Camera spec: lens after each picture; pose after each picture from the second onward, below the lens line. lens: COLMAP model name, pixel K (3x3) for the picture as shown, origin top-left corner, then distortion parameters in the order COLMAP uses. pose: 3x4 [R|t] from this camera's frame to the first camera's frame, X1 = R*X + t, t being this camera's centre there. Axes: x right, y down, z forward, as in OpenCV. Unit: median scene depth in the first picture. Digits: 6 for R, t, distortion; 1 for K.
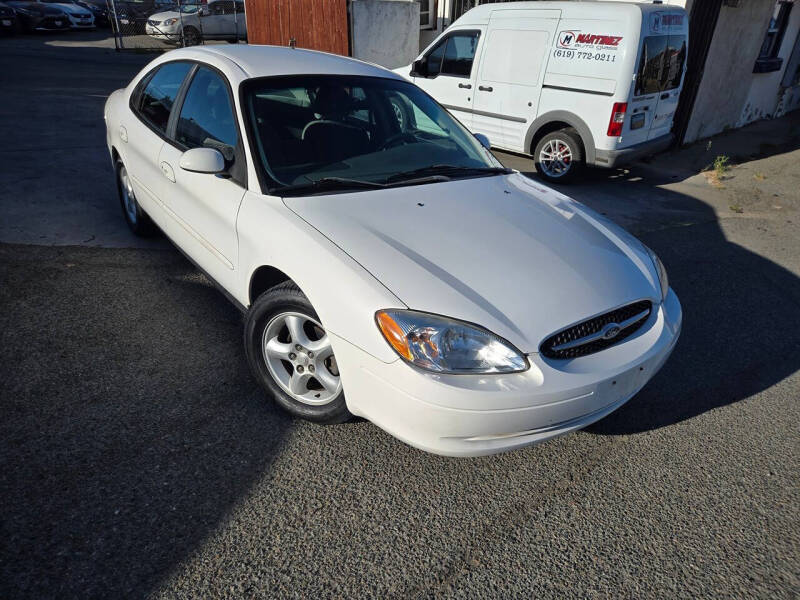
lens RADIAL K [[527.2, 0, 405.8], [0, 527.2, 307.9], [0, 0, 1]] dist [0.032862, -0.001256]
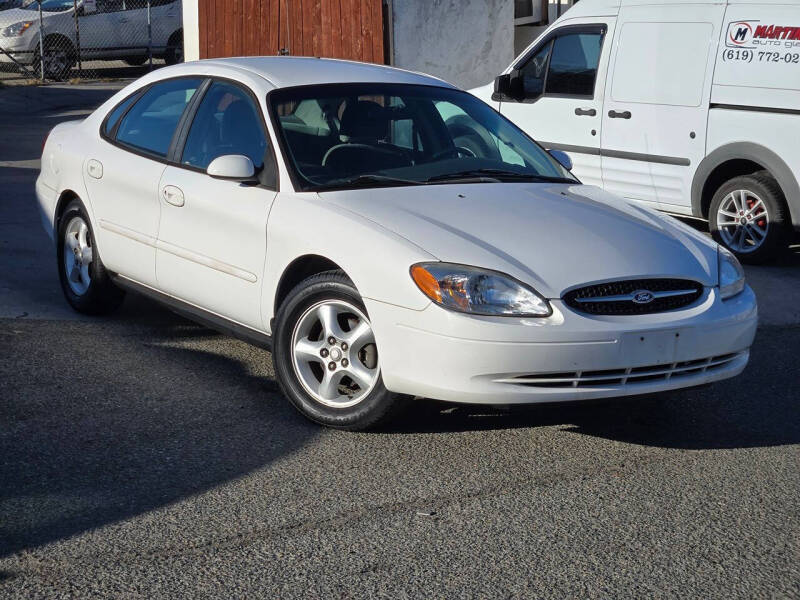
lens RADIAL K [[1510.1, 0, 400.0], [0, 1510.1, 300.0], [0, 0, 1]] dist [0.007146, 0.363281]
pose [[0.996066, -0.019746, -0.086384, 0.060273], [-0.006639, 0.955486, -0.294961, 0.315240], [0.088363, 0.294374, 0.951597, -0.621907]]
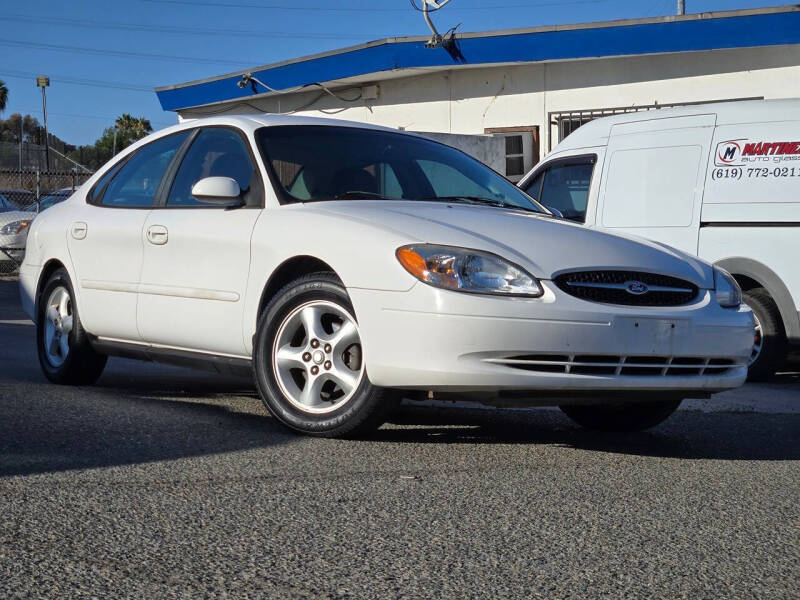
lens RADIAL K [[1510.1, 0, 400.0], [0, 1510.1, 300.0], [0, 0, 1]] dist [0.007146, 0.363281]
pose [[0.996757, -0.021908, -0.077432, 0.057564], [-0.015852, 0.889917, -0.455848, 0.468867], [0.078895, 0.455597, 0.886683, -0.522781]]
